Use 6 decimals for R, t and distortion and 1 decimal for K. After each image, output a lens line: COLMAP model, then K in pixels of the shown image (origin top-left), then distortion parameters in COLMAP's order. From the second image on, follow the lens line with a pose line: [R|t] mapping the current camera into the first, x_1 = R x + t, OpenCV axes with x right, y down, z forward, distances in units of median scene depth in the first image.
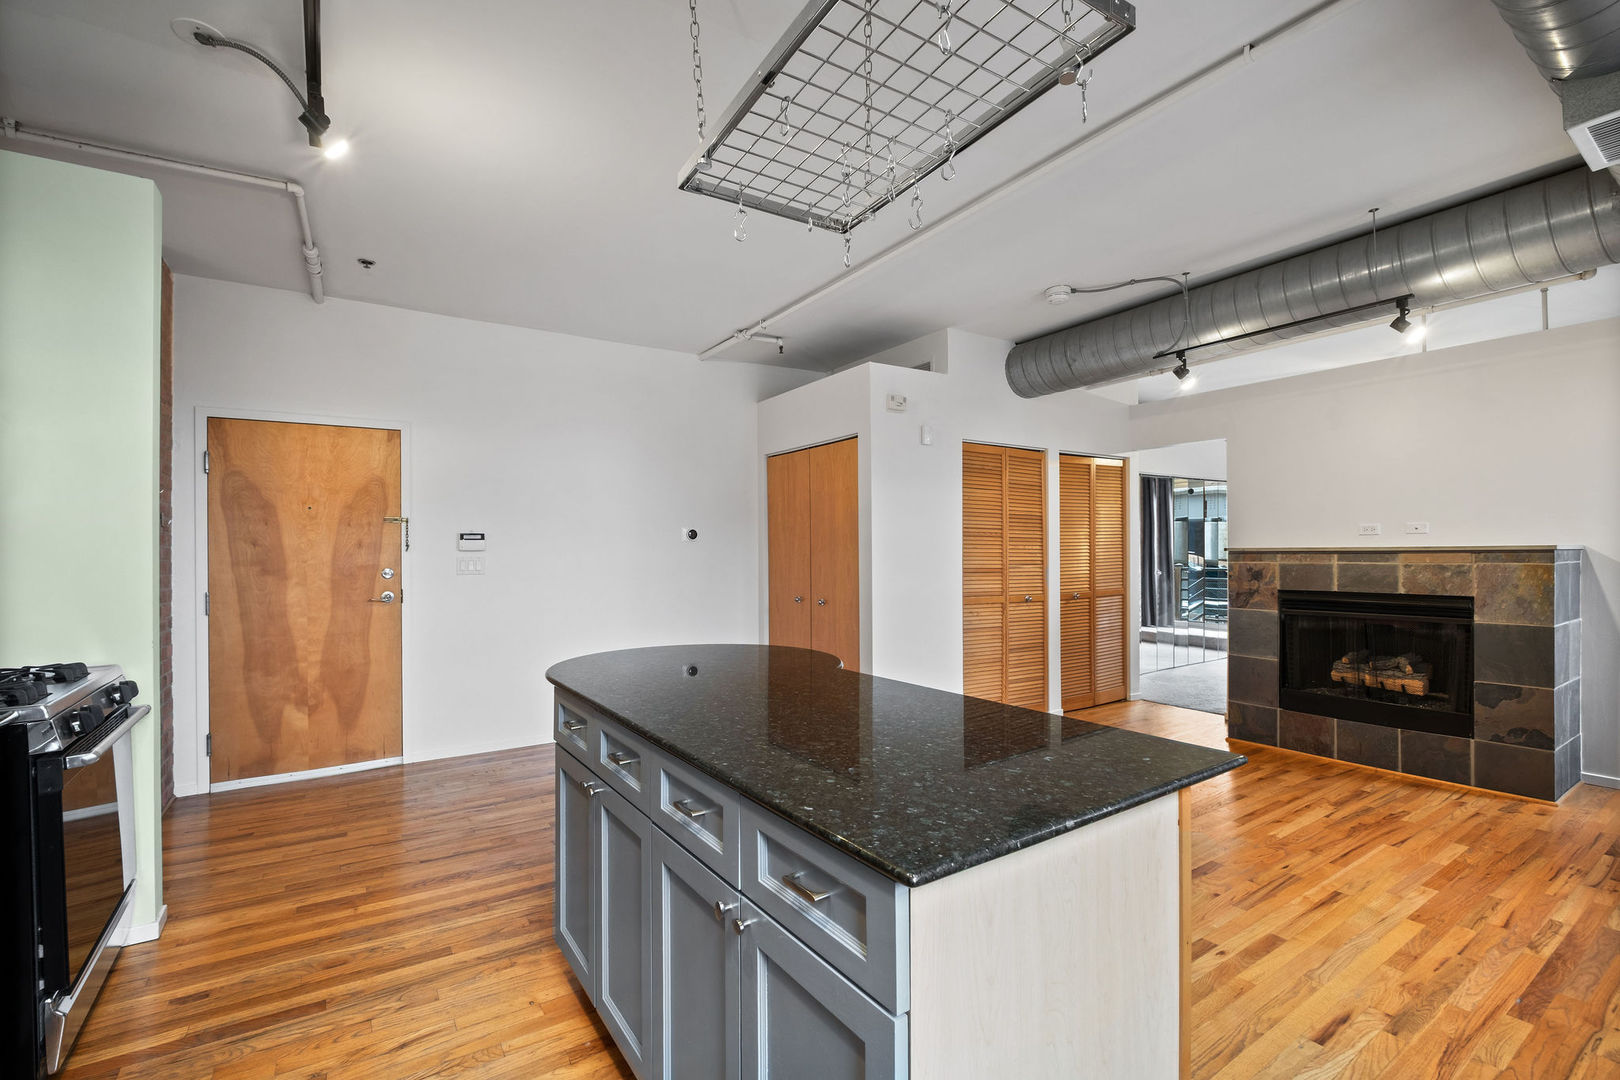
lens RADIAL K [[713.7, 0, 803.4], [0, 713.7, 556.8], [0, 0, 1]] dist [0.002591, -0.005568]
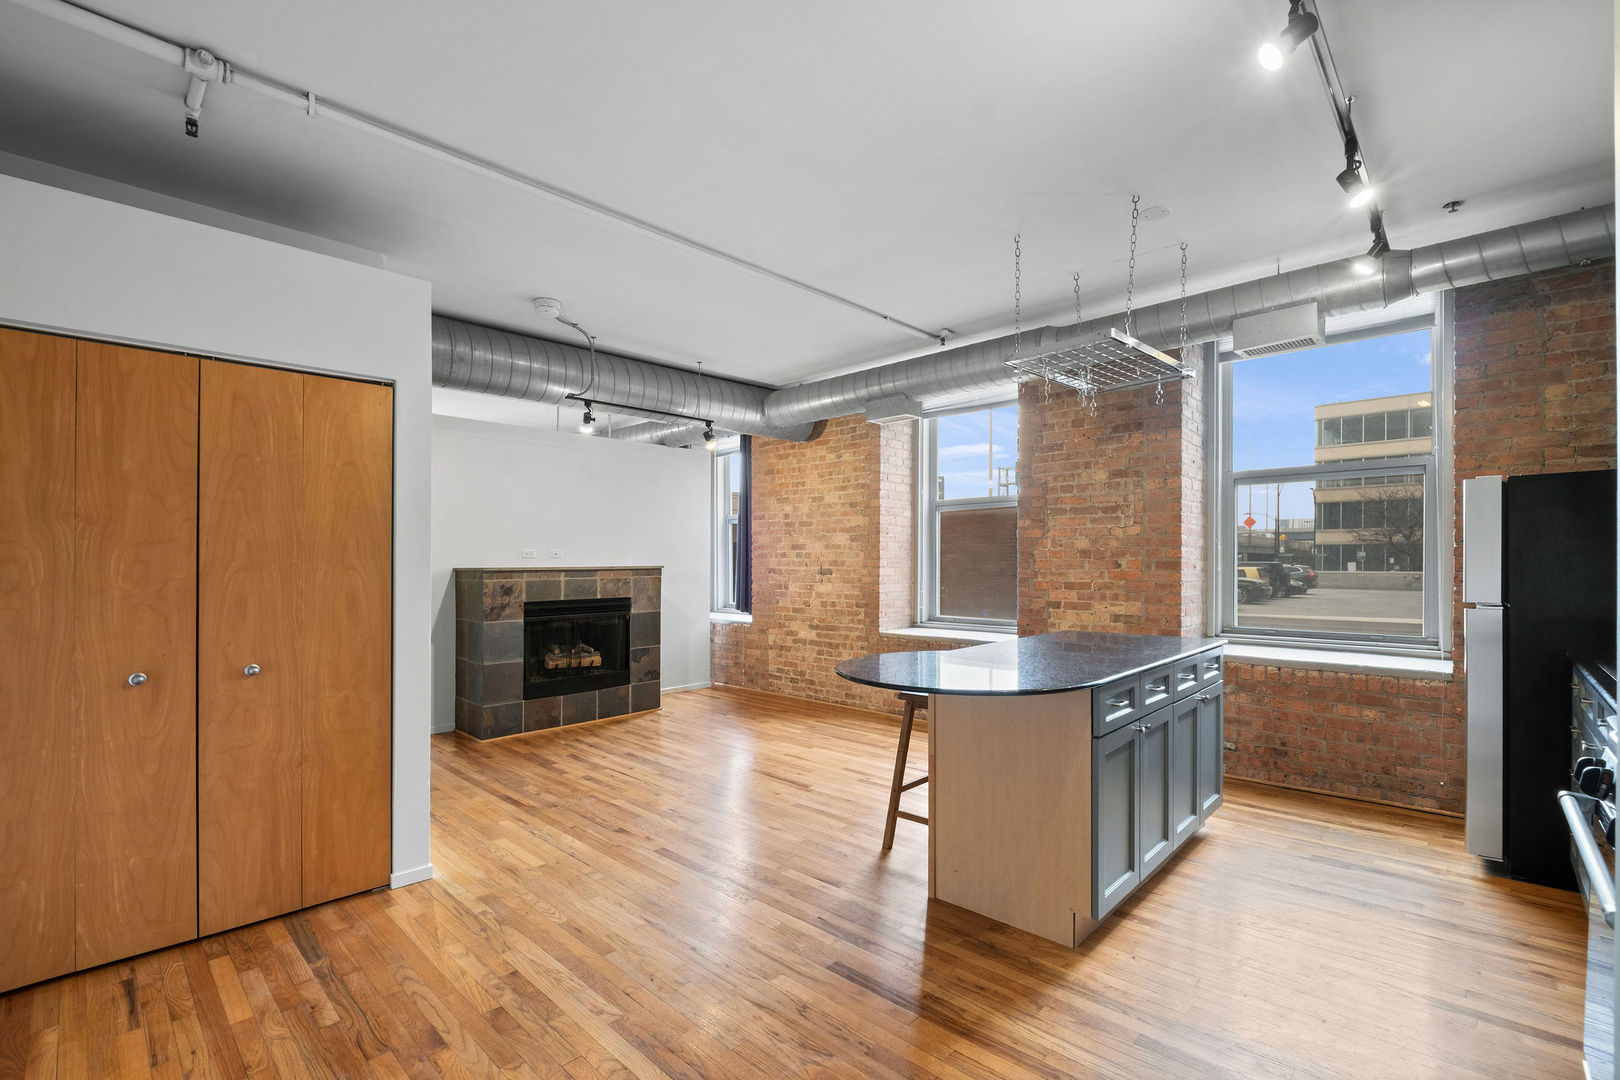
lens RADIAL K [[713.7, 0, 817.6], [0, 713.7, 571.3], [0, 0, 1]] dist [0.002591, -0.005568]
pose [[-0.245315, -0.001637, 0.969442, -0.672858], [0.016289, 0.999850, 0.005811, -0.005205], [-0.969307, 0.017216, -0.245251, 0.871473]]
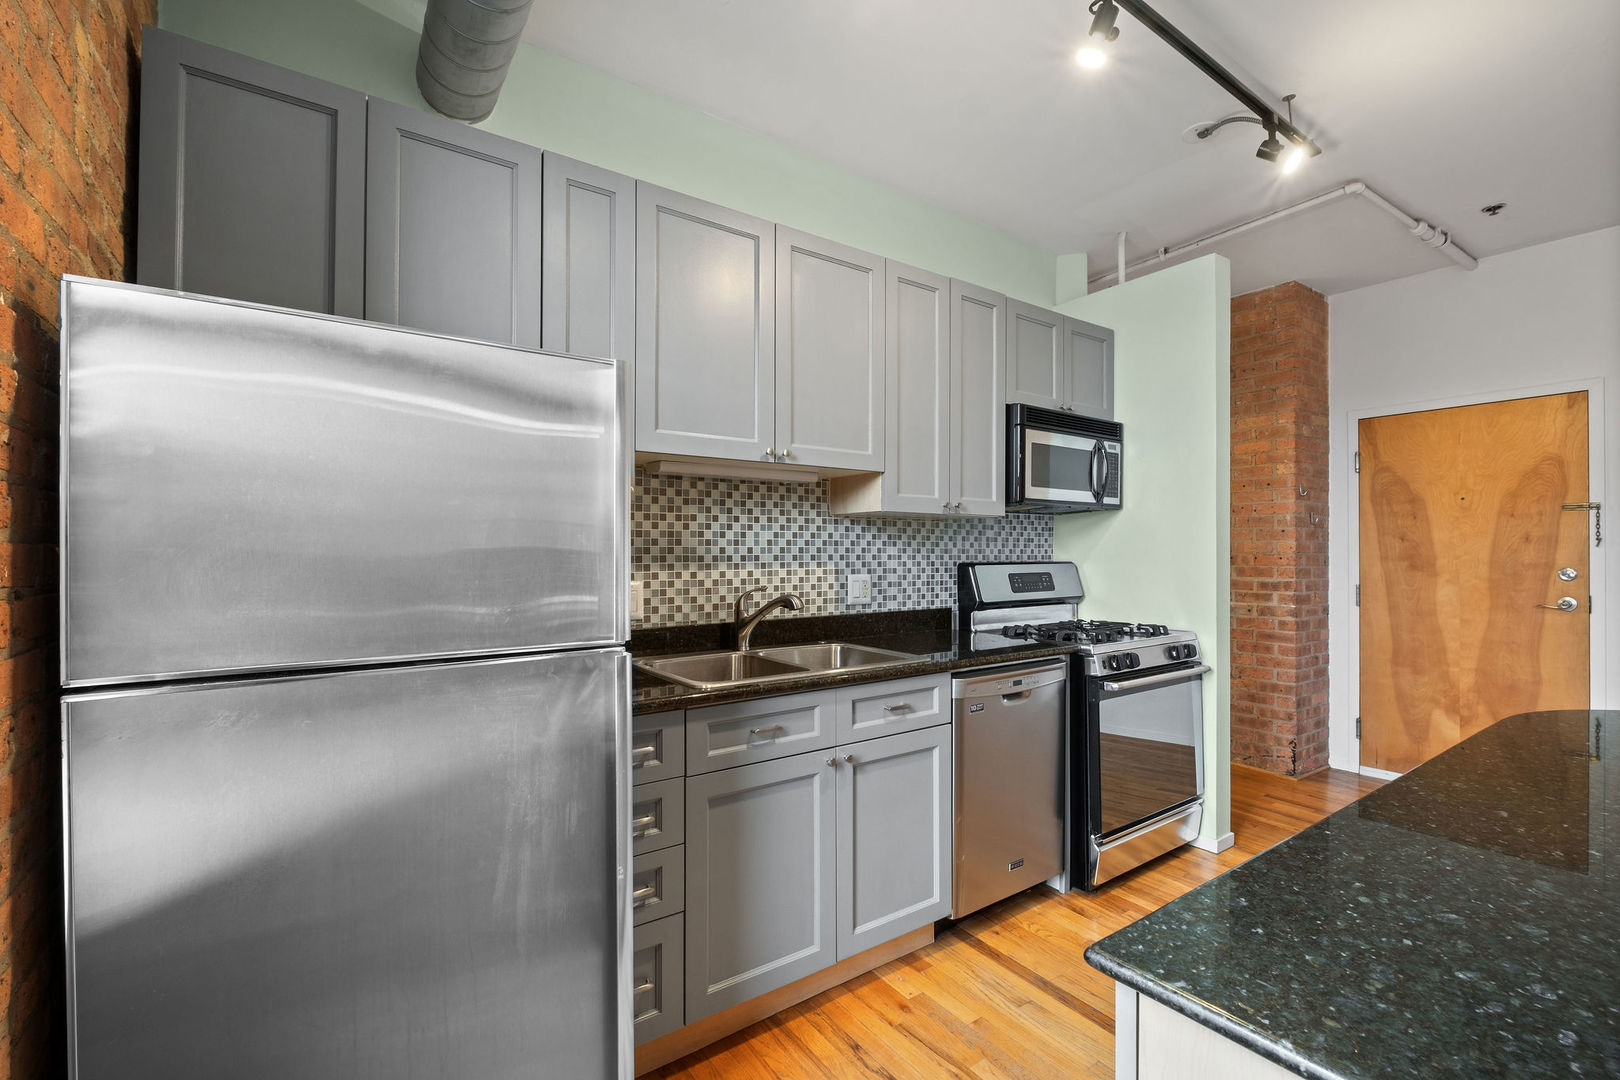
lens RADIAL K [[713.7, 0, 799.4], [0, 713.7, 548.2], [0, 0, 1]] dist [0.002591, -0.005568]
pose [[0.033554, 0.006268, -0.999417, 0.187923], [-0.009462, 0.999938, 0.005953, -0.002629], [0.999392, 0.009256, 0.033611, 0.125251]]
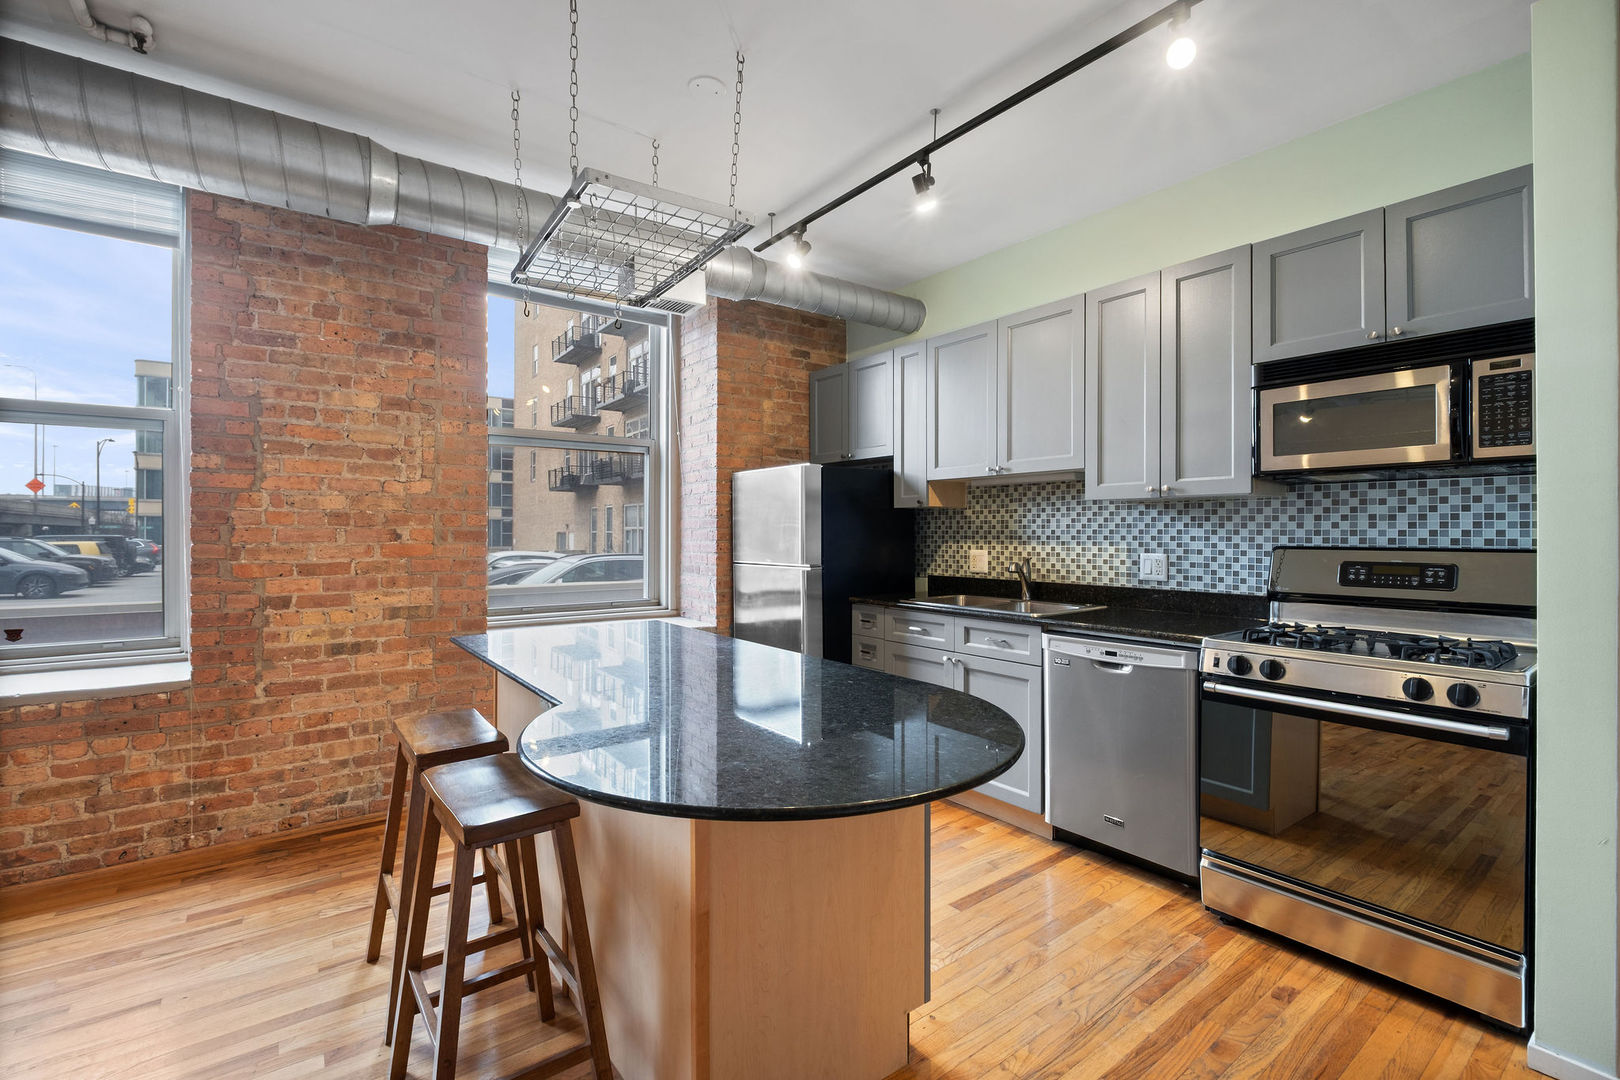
lens RADIAL K [[713.7, 0, 812.8], [0, 713.7, 537.1], [0, 0, 1]] dist [0.002591, -0.005568]
pose [[-0.997433, 0.011157, -0.070730, -0.082679], [0.010015, 0.999814, 0.016478, -0.007724], [0.070900, 0.015728, -0.997359, 0.945796]]
